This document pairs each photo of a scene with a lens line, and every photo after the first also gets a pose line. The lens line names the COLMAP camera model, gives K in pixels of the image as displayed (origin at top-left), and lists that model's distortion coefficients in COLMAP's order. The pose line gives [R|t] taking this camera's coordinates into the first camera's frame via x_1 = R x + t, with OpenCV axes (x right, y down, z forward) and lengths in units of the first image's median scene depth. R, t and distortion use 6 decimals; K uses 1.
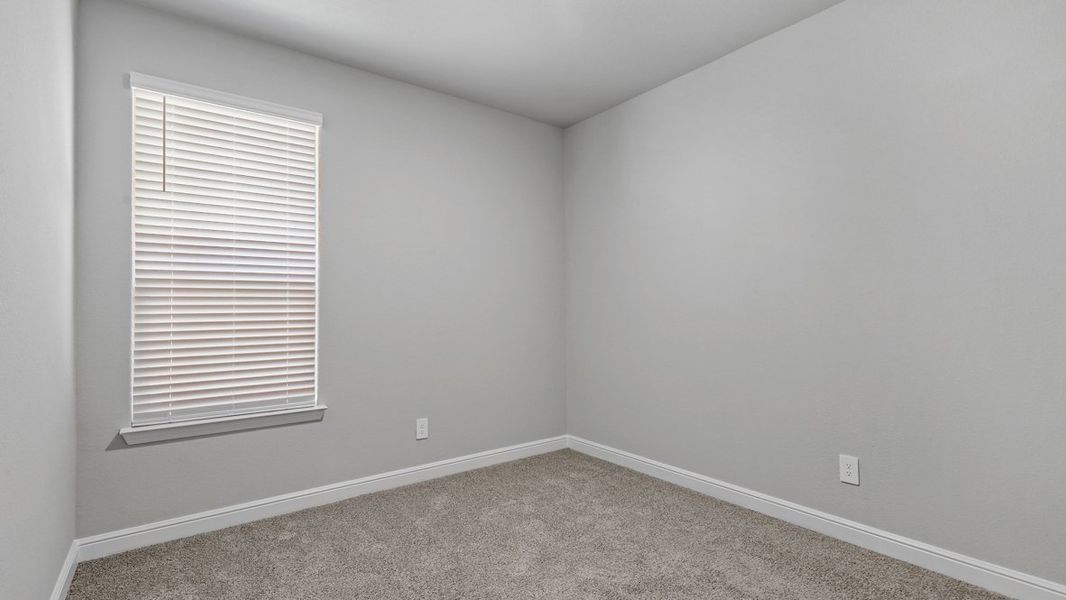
lens RADIAL K [[494.5, 0, 535.9], [0, 494.5, 292.1], [0, 0, 1]] dist [0.003741, 0.000659]
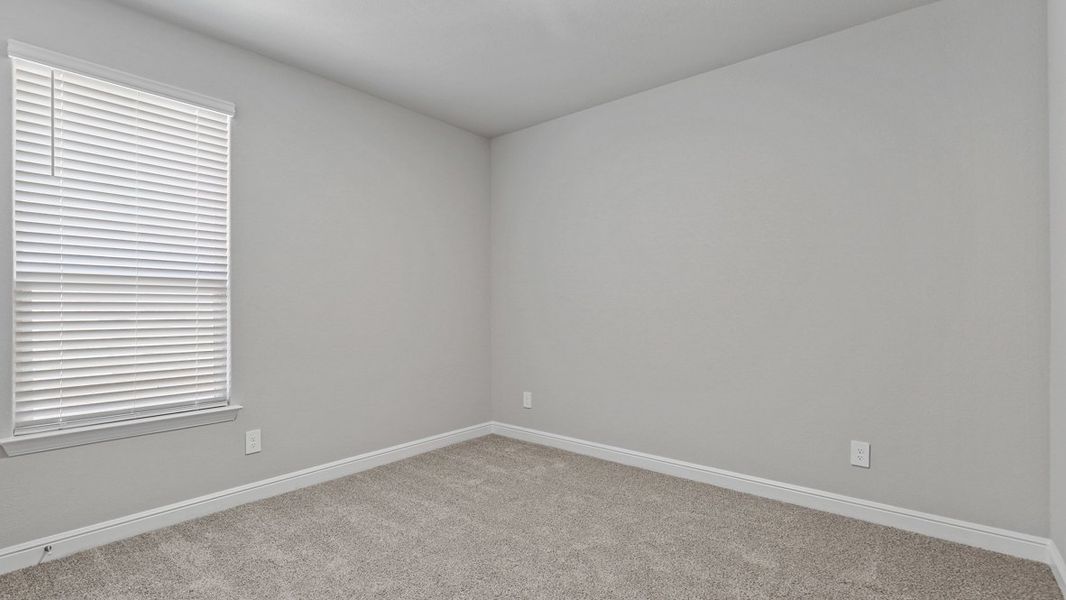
lens RADIAL K [[485.9, 0, 532.1], [0, 485.9, 305.7], [0, 0, 1]] dist [0.001769, -0.000069]
pose [[0.975134, 0.005019, 0.221560, -0.087460], [-0.011503, 0.999542, 0.027981, -0.001619], [-0.221318, -0.029834, 0.974745, -0.067181]]
